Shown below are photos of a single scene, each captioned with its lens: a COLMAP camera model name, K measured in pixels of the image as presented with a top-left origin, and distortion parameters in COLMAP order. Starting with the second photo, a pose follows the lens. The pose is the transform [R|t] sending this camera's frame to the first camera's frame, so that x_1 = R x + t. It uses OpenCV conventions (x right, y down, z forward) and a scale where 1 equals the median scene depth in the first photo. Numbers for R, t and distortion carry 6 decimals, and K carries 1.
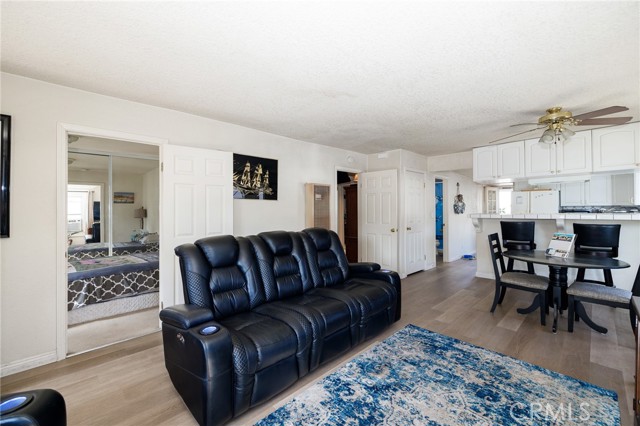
lens RADIAL K [[270.7, 0, 314.7], [0, 270.7, 210.4], [0, 0, 1]] dist [-0.000123, 0.000474]
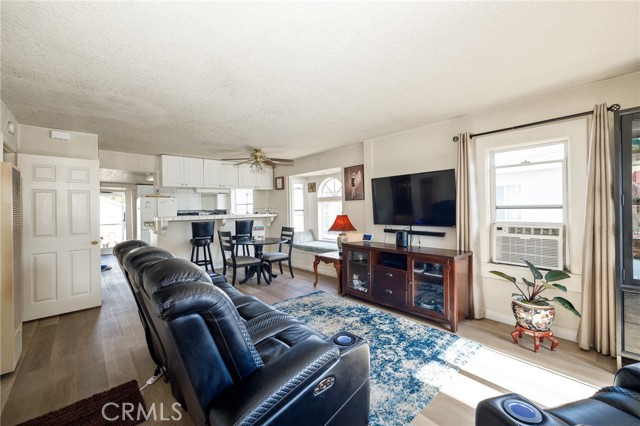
lens RADIAL K [[270.7, 0, 324.3], [0, 270.7, 212.3], [0, 0, 1]] dist [-0.000123, 0.000474]
pose [[0.029263, -0.003067, 0.999567, -0.898574], [0.018618, 0.999823, 0.002523, 0.006546], [-0.999398, 0.018536, 0.029315, 0.700366]]
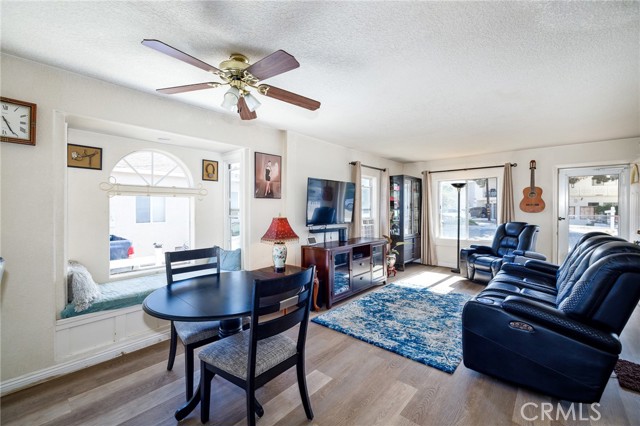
lens RADIAL K [[270.7, 0, 319.2], [0, 270.7, 209.5], [0, 0, 1]] dist [-0.000123, 0.000474]
pose [[-0.995462, 0.011171, -0.094499, 0.943318], [0.010298, 0.999900, 0.009726, -0.020819], [0.094598, 0.008709, -0.995477, 2.075846]]
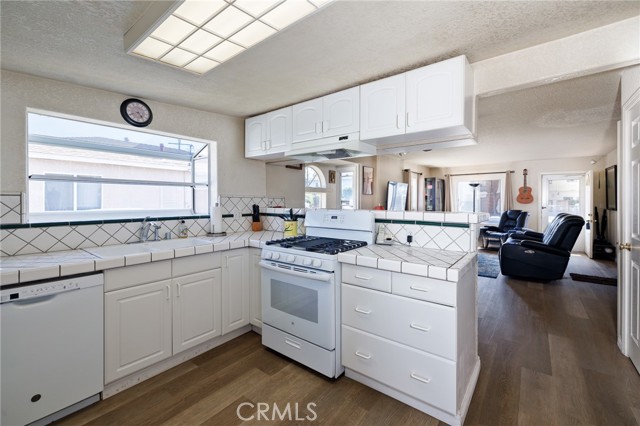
lens RADIAL K [[270.7, 0, 313.0], [0, 270.7, 204.8], [0, 0, 1]] dist [-0.000123, 0.000474]
pose [[-0.992024, 0.011773, -0.125499, 1.867849], [0.010067, 0.999848, 0.014222, -0.017224], [0.125647, 0.012845, -0.991992, 2.893554]]
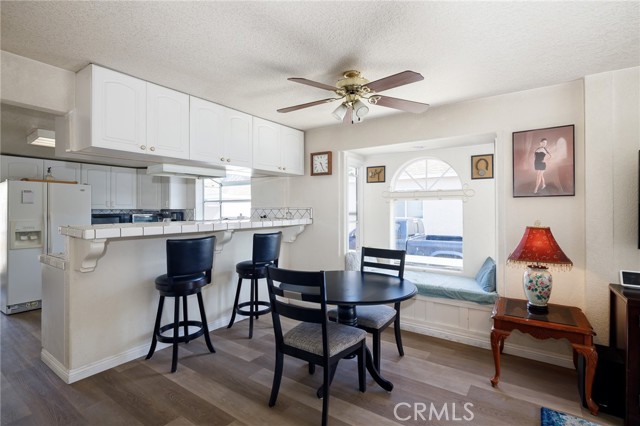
lens RADIAL K [[304.1, 0, 321.4], [0, 304.1, 211.0], [0, 0, 1]] dist [0.000565, 0.001184]
pose [[-0.201035, 0.006154, 0.979565, 0.161366], [0.001757, 0.999981, -0.005921, -0.015484], [-0.979582, 0.000531, -0.201042, 1.543594]]
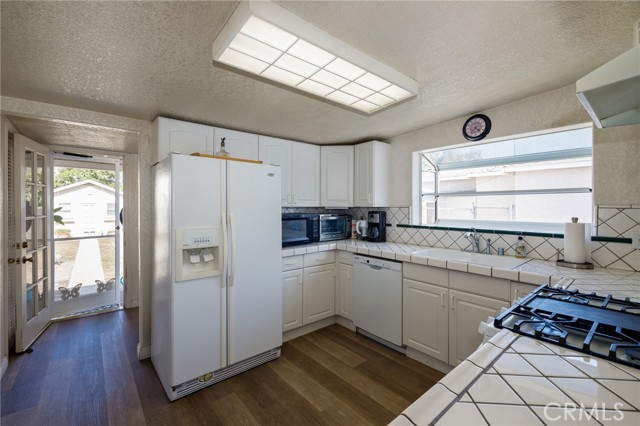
lens RADIAL K [[270.7, 0, 318.4], [0, 270.7, 211.4], [0, 0, 1]] dist [-0.000123, 0.000474]
pose [[0.057465, -0.006698, 0.998325, 1.307021], [-0.004807, 0.999964, 0.006985, -0.030761], [-0.998336, -0.005201, 0.057430, 2.366786]]
